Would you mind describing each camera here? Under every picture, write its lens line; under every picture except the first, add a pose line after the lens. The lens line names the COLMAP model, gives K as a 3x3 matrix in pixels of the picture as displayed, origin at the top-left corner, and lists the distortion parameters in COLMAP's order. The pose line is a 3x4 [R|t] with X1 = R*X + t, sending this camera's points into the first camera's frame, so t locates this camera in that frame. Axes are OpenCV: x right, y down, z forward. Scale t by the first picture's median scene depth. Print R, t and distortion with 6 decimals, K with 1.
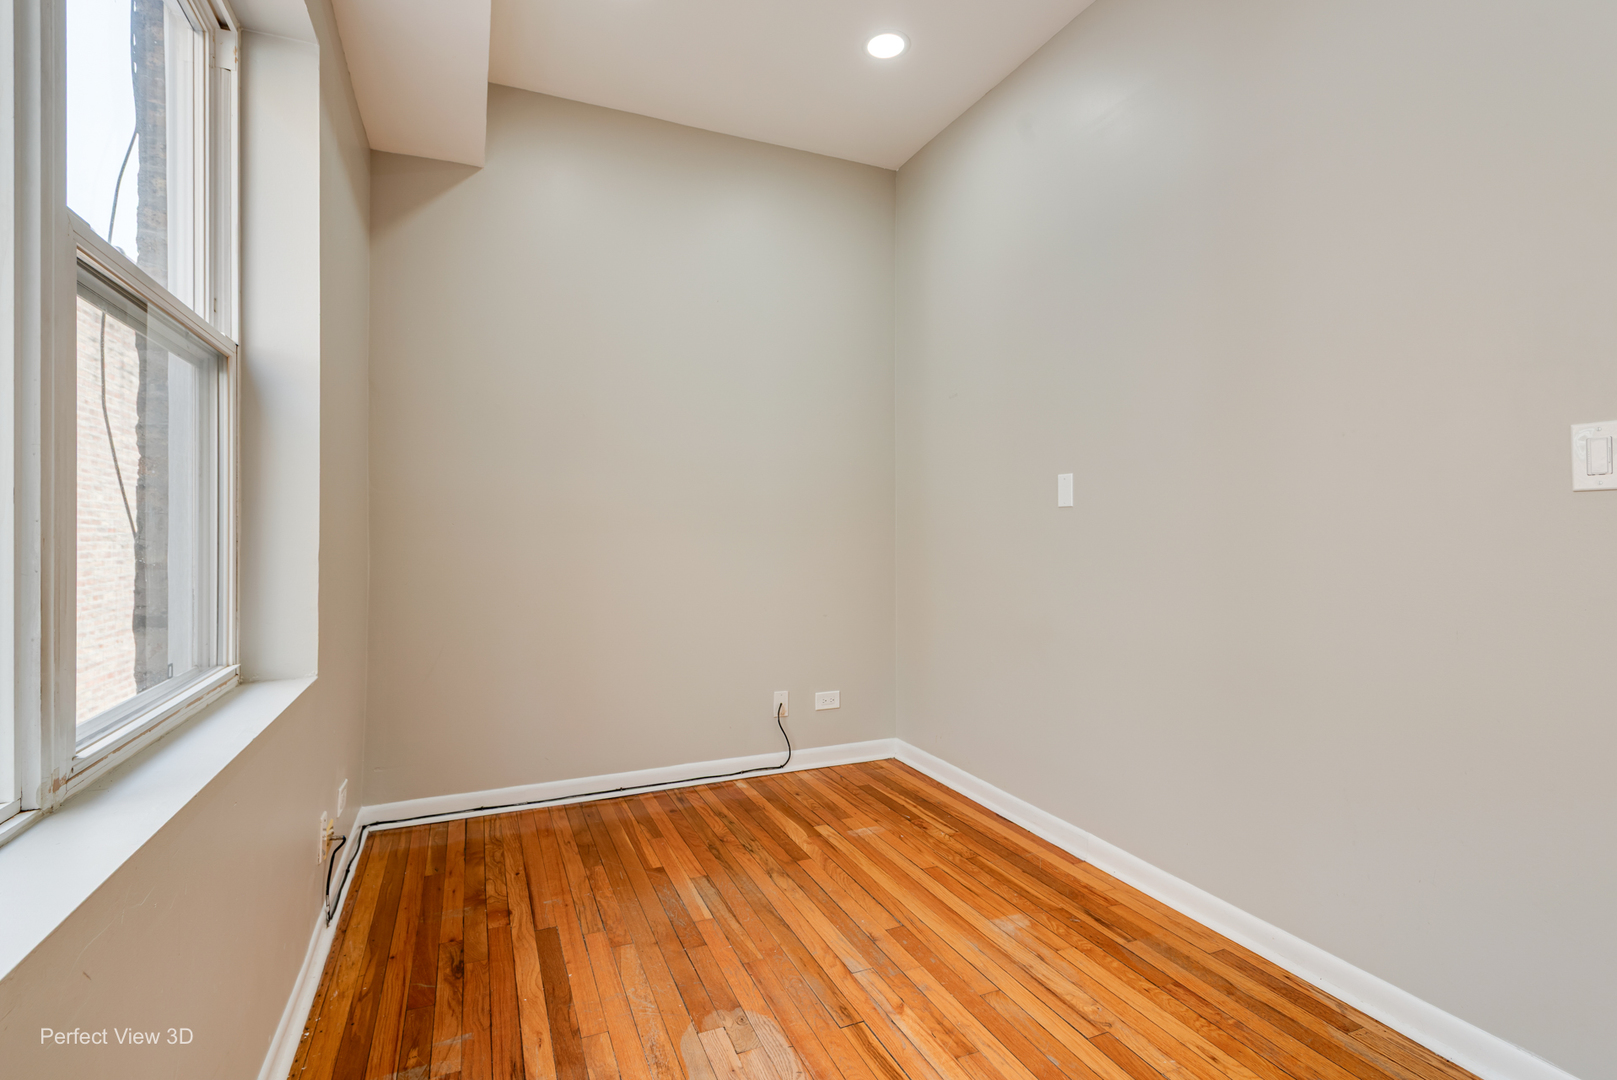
lens RADIAL K [[736.9, 0, 797.7], [0, 736.9, 532.5], [0, 0, 1]] dist [-0.001041, -0.000141]
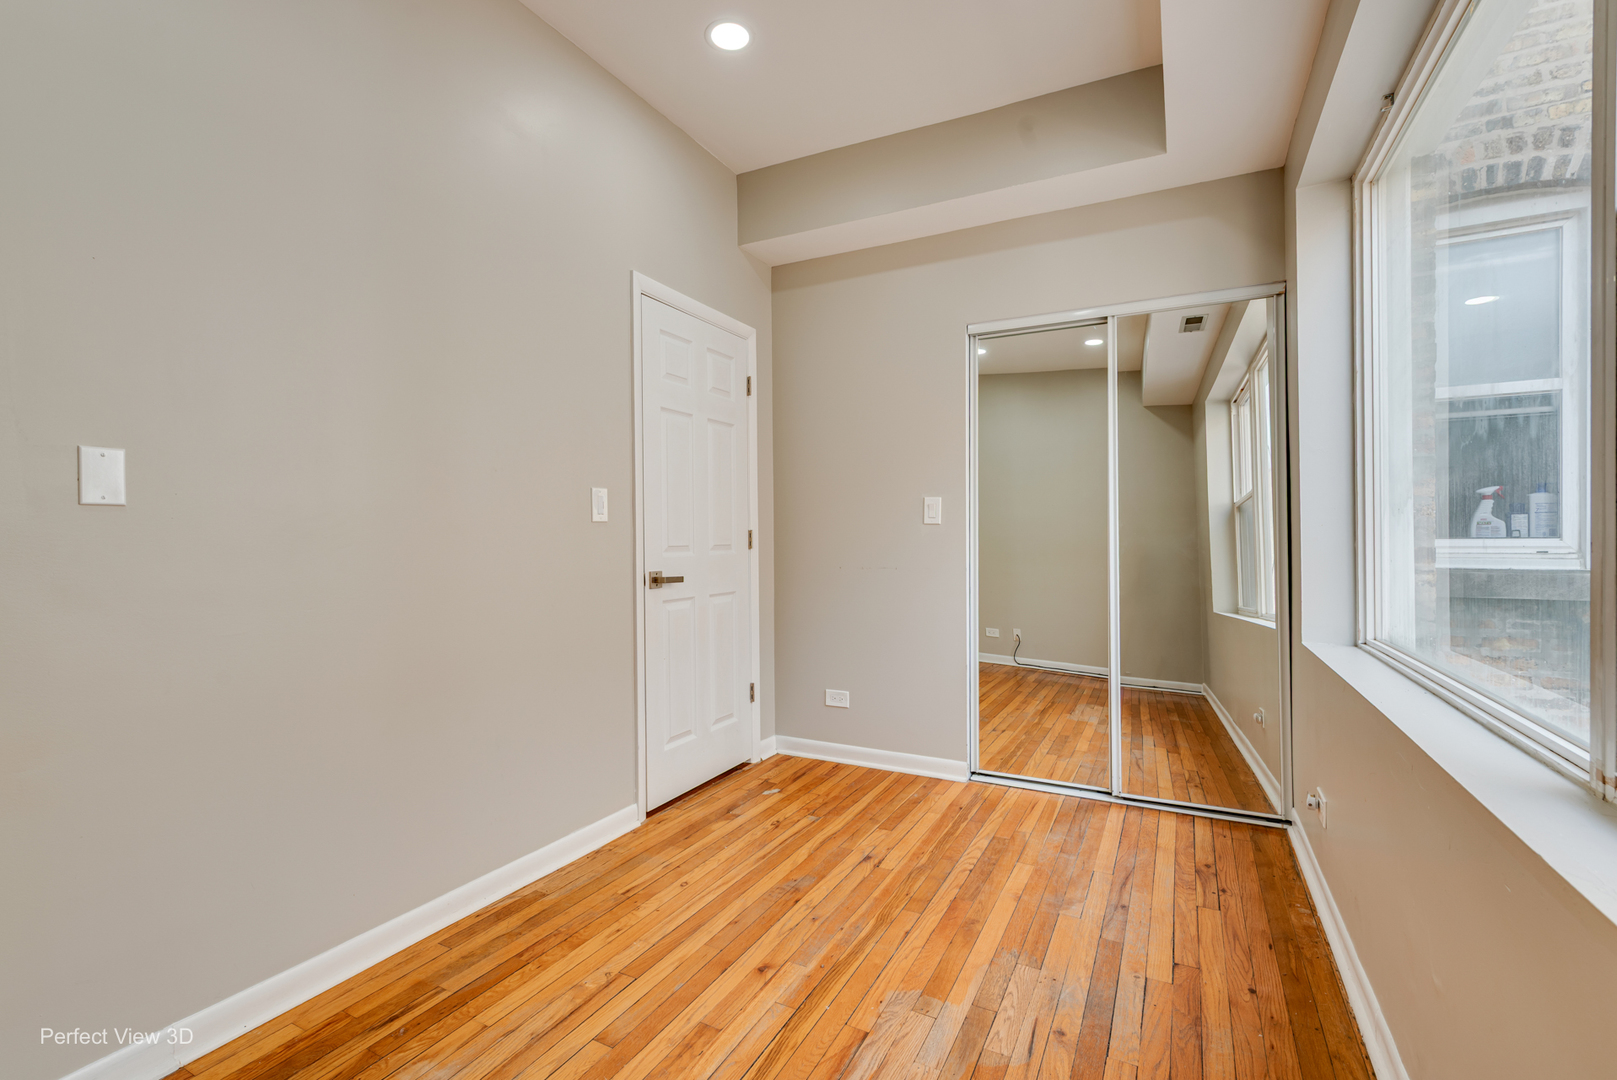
lens RADIAL K [[736.9, 0, 796.9], [0, 736.9, 537.9], [0, 0, 1]] dist [-0.001041, -0.000141]
pose [[-0.620071, -0.003166, 0.784540, -0.585462], [0.003573, 0.999970, 0.006859, -0.016861], [-0.784538, 0.007056, -0.620041, 1.309812]]
